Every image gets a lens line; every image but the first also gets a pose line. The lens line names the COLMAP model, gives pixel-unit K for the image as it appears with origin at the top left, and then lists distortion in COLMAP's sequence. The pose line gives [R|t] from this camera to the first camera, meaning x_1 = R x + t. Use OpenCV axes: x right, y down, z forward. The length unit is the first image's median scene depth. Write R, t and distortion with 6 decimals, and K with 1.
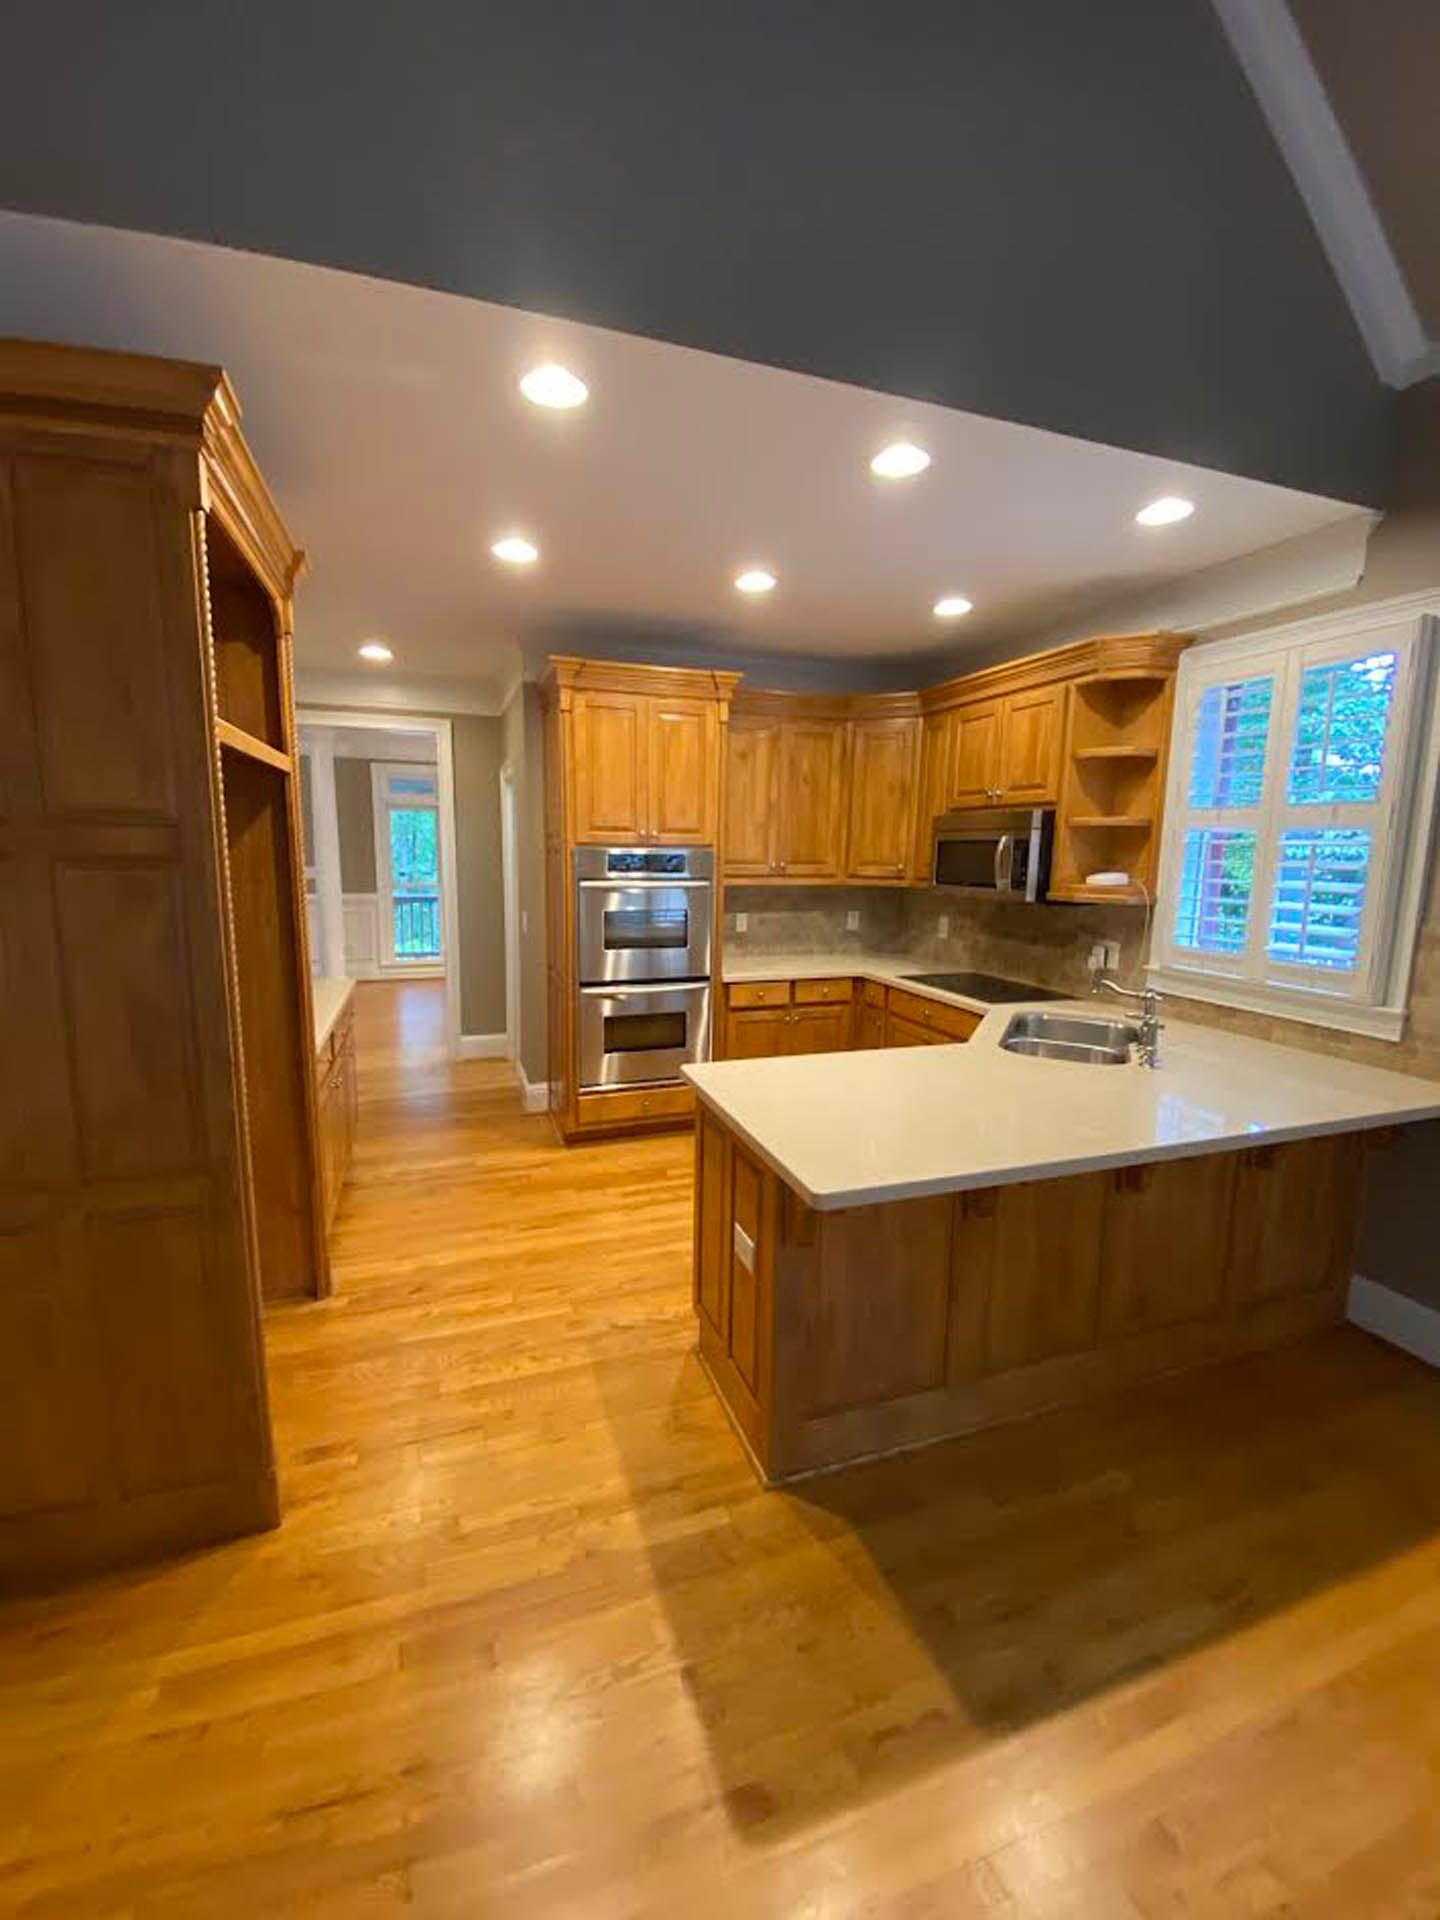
lens RADIAL K [[783.8, 0, 720.0], [0, 783.8, 960.0], [0, 0, 1]] dist [0.001084, 0.000075]
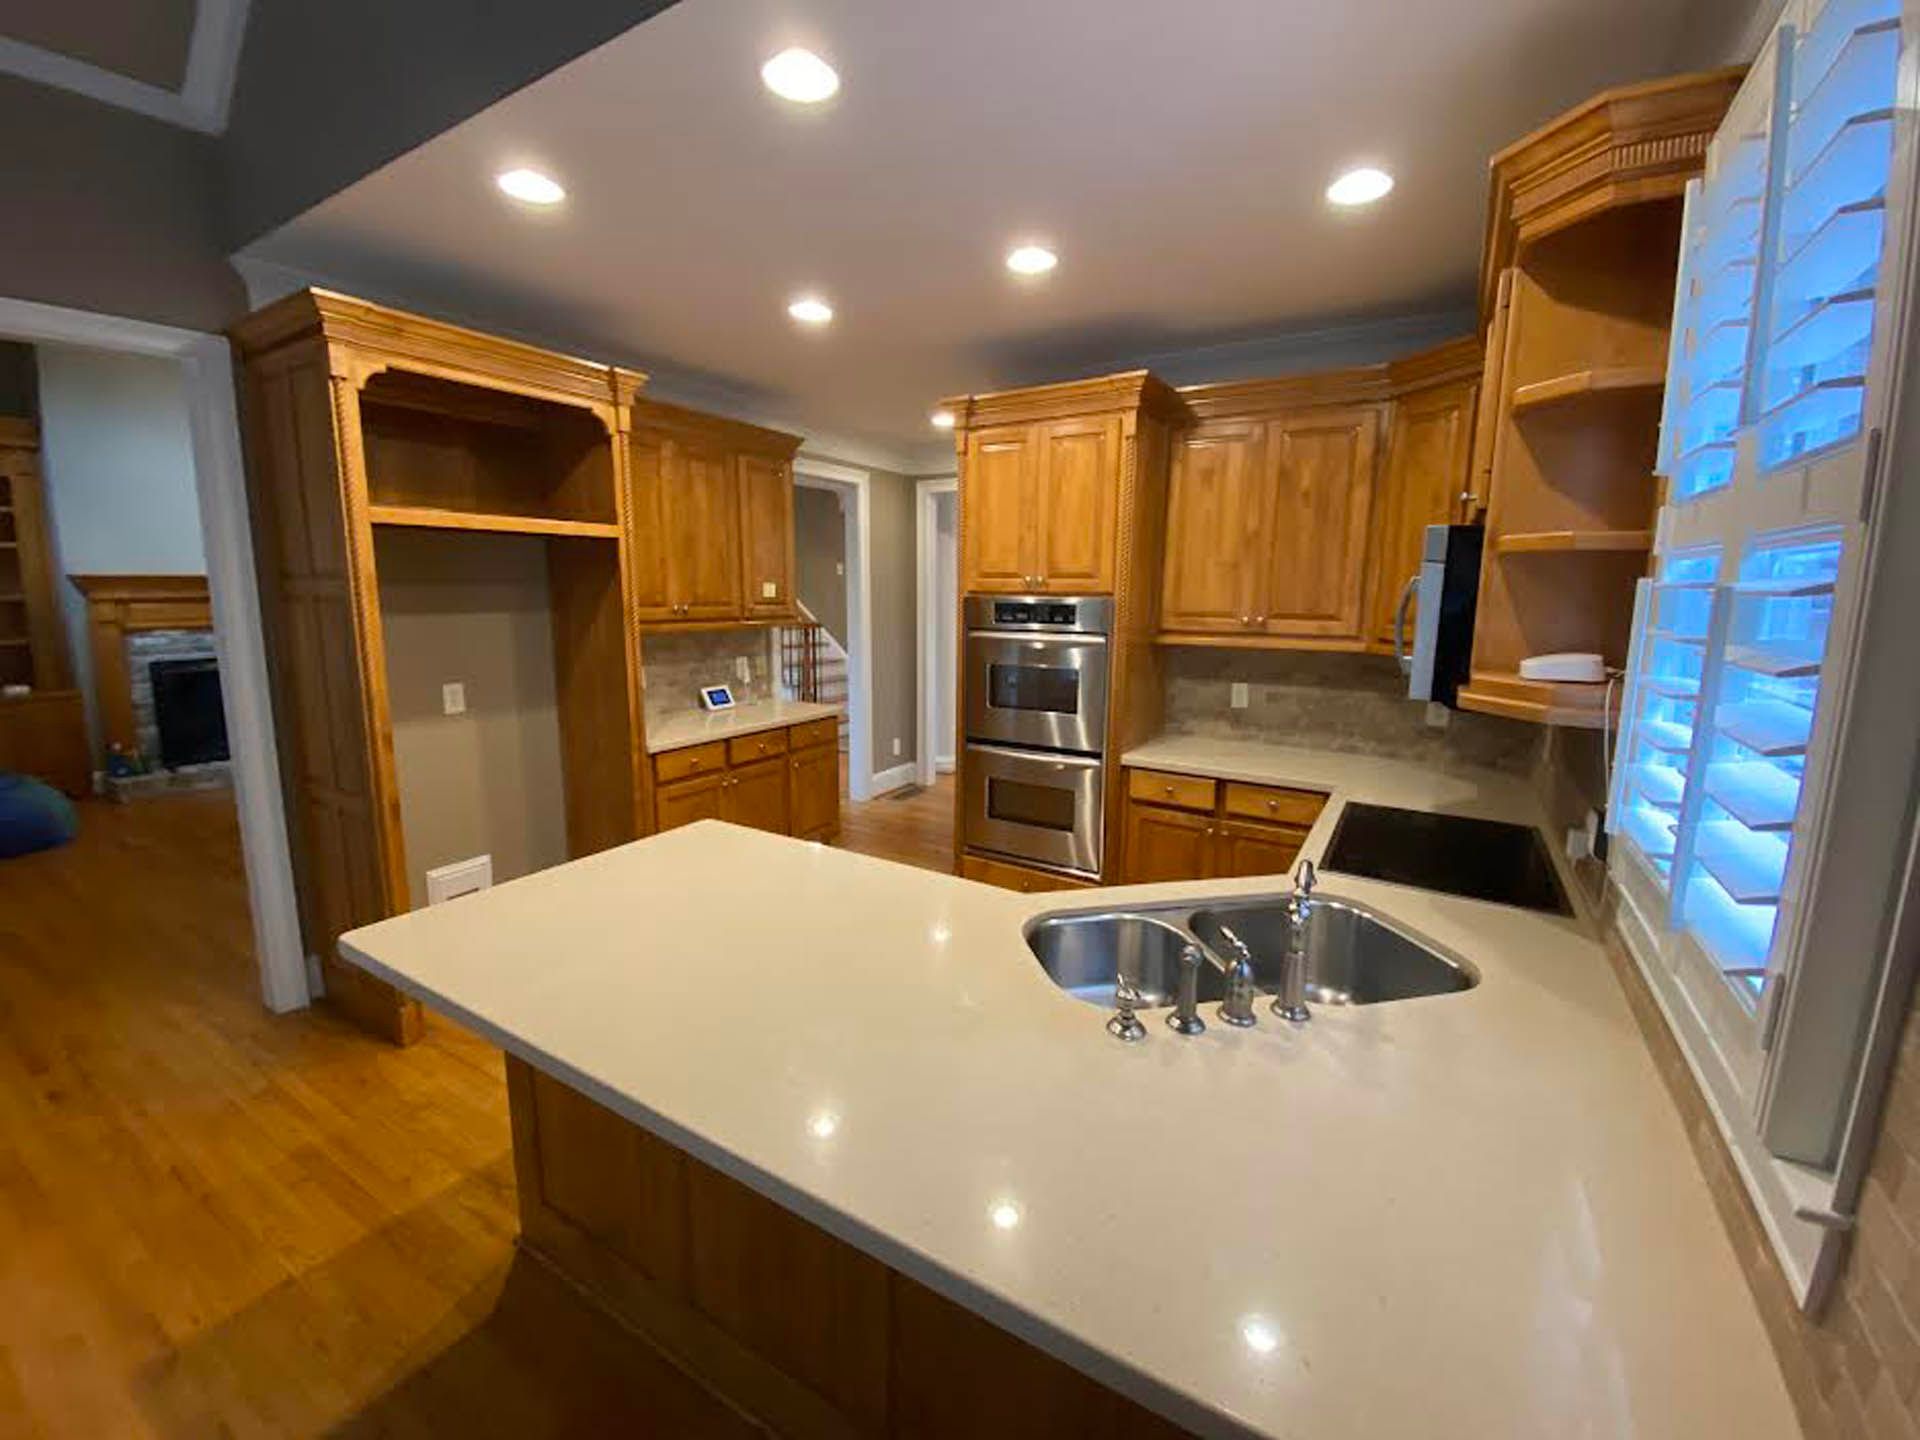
lens RADIAL K [[783.8, 0, 938.7], [0, 783.8, 704.5], [0, 0, 1]] dist [0.001084, 0.000075]
pose [[0.611236, 0.109157, -0.783885, 0.520983], [-0.111244, 0.992460, 0.051458, -0.053953], [0.783591, 0.055749, 0.618770, 0.366609]]
